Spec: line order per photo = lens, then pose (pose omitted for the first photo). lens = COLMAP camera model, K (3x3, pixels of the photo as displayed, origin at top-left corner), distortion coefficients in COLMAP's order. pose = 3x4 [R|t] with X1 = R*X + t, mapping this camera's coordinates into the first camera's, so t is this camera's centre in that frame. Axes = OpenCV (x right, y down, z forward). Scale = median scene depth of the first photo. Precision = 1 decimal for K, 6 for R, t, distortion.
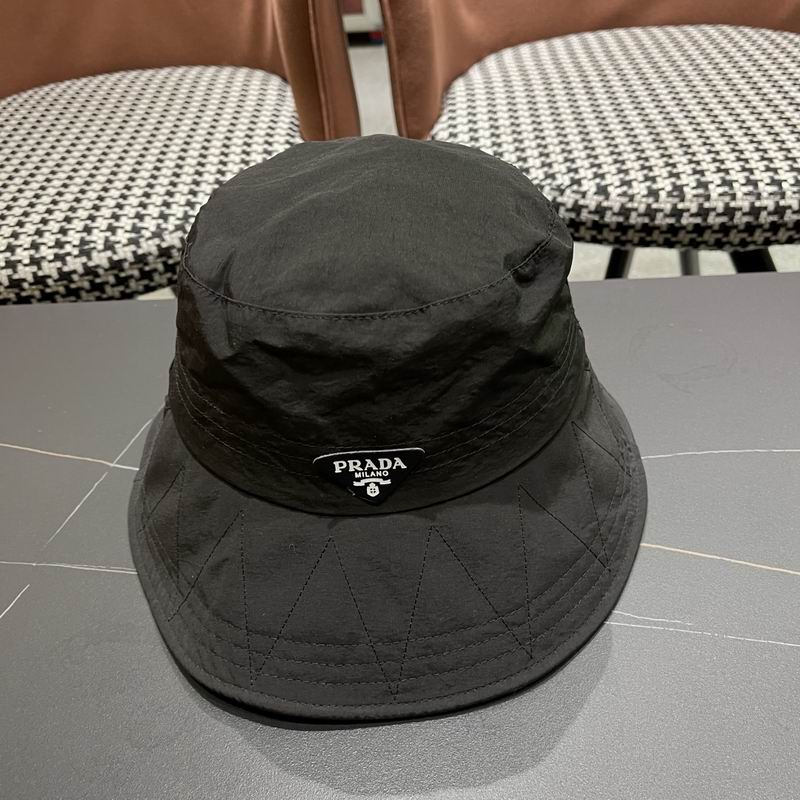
lens RADIAL K [[830.8, 0, 404.1], [0, 830.8, 403.3], [0, 0, 1]] dist [0.015581, 0.000000]
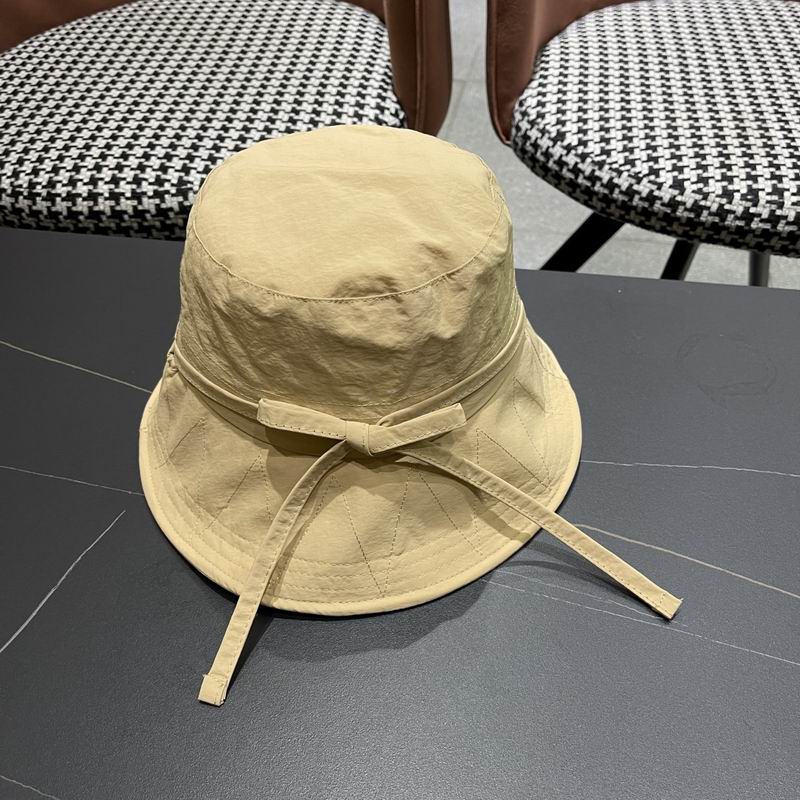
lens RADIAL K [[830.8, 0, 402.5], [0, 830.8, 410.6], [0, 0, 1]] dist [0.015581, 0.000000]
pose [[0.990967, 0.124242, -0.050472, -0.012983], [-0.117163, 0.985232, 0.124866, -0.069999], [0.065240, -0.117824, 0.990889, -0.074553]]
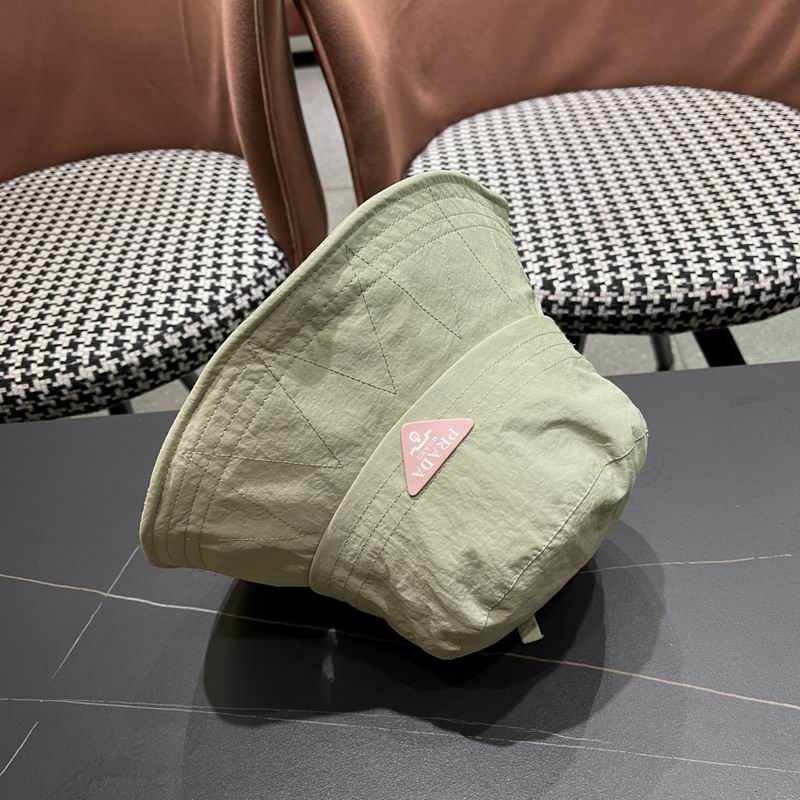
lens RADIAL K [[830.8, 0, 403.3], [0, 830.8, 411.3], [0, 0, 1]] dist [0.015581, 0.000000]
pose [[0.998872, -0.047468, -0.001344, 0.044499], [0.047487, 0.998431, 0.029659, -0.134519], [-0.000066, -0.029690, 0.999559, -0.081802]]
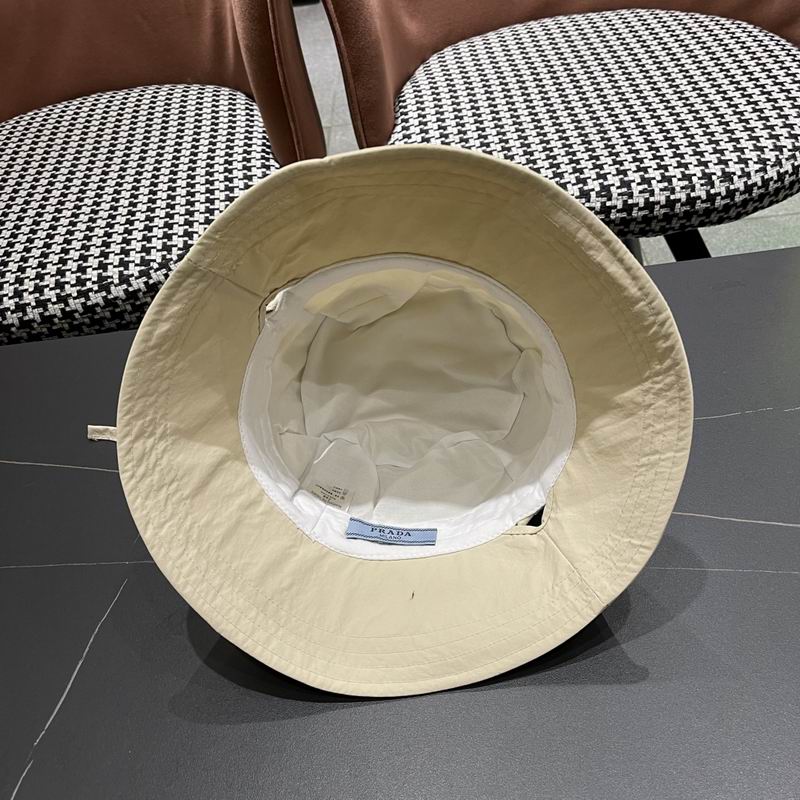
lens RADIAL K [[830.8, 0, 399.7], [0, 830.8, 410.9], [0, 0, 1]] dist [0.015581, 0.000000]
pose [[0.995190, -0.092011, 0.033620, -0.028112], [0.088822, 0.992290, 0.086439, -0.072899], [-0.041314, -0.083037, 0.995690, -0.181378]]
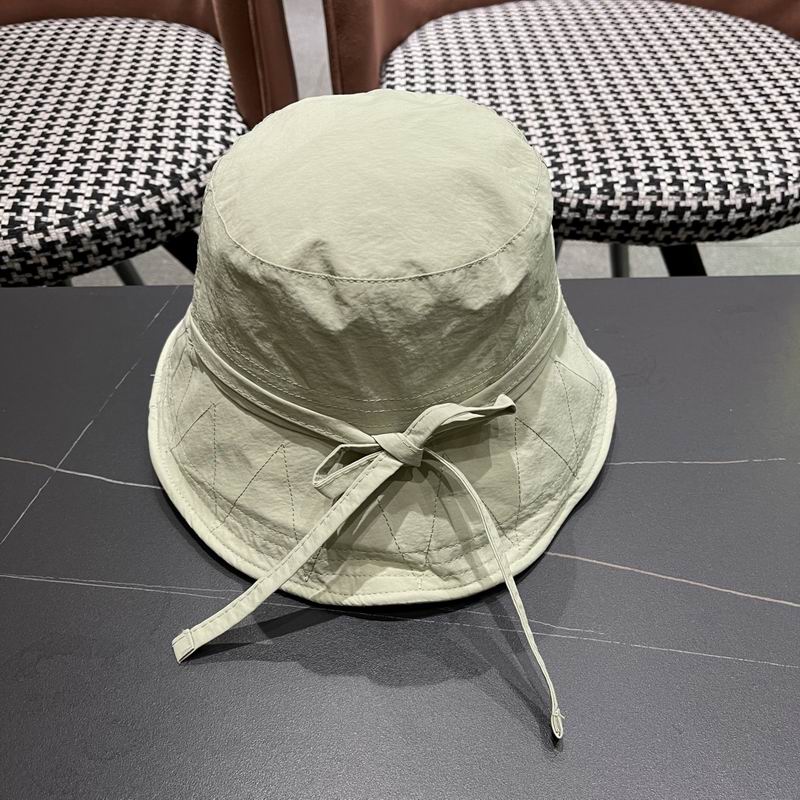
lens RADIAL K [[830.8, 0, 404.2], [0, 830.8, 407.0], [0, 0, 1]] dist [0.015581, 0.000000]
pose [[0.996419, 0.008019, 0.084172, -0.008486], [-0.015607, 0.995830, 0.089887, -0.072233], [-0.083100, -0.090879, 0.992389, -0.028675]]
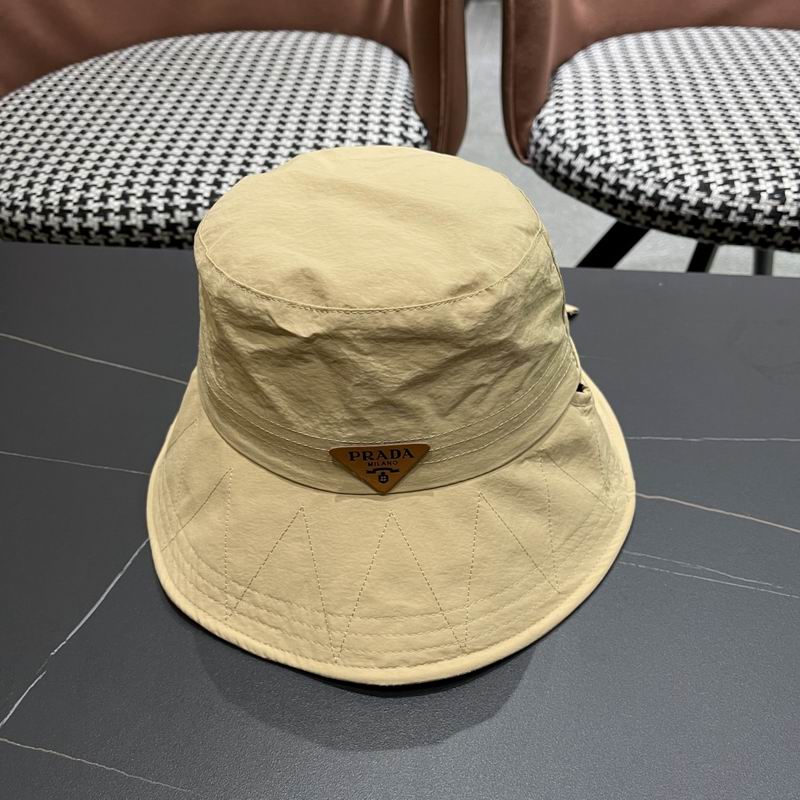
lens RADIAL K [[830.8, 0, 397.4], [0, 830.8, 412.2], [0, 0, 1]] dist [0.015581, 0.000000]
pose [[0.994834, 0.095130, -0.035437, -0.083335], [-0.093568, 0.994666, 0.043412, 0.016366], [0.039378, -0.039872, 0.998429, -0.073400]]
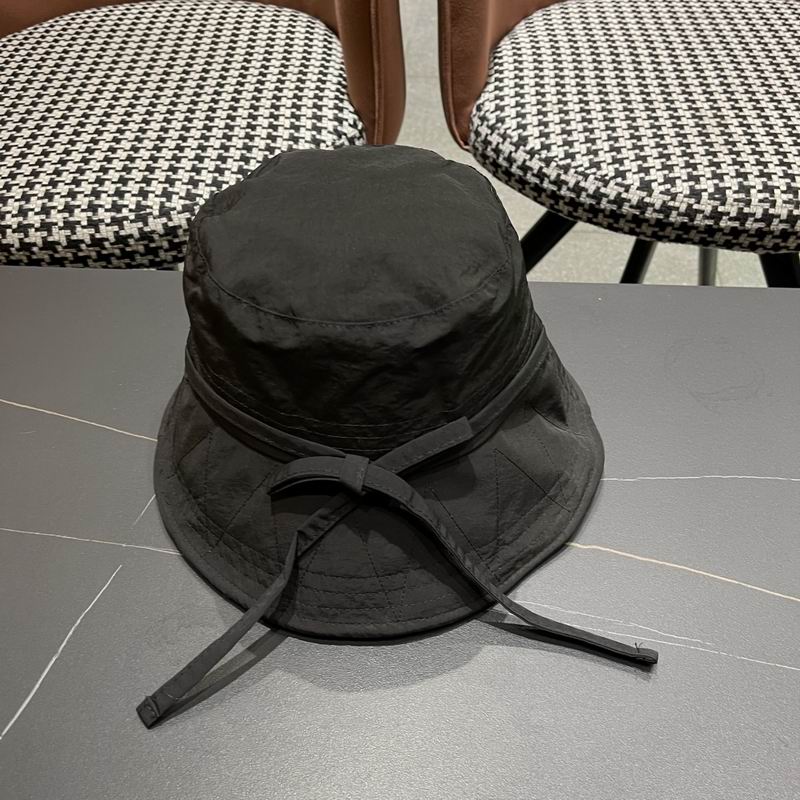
lens RADIAL K [[830.8, 0, 395.3], [0, 830.8, 412.3], [0, 0, 1]] dist [0.015581, 0.000000]
pose [[0.998007, 0.061478, 0.014198, -0.068293], [-0.062818, 0.989232, 0.132191, -0.097025], [-0.005918, -0.132819, 0.991123, -0.053202]]
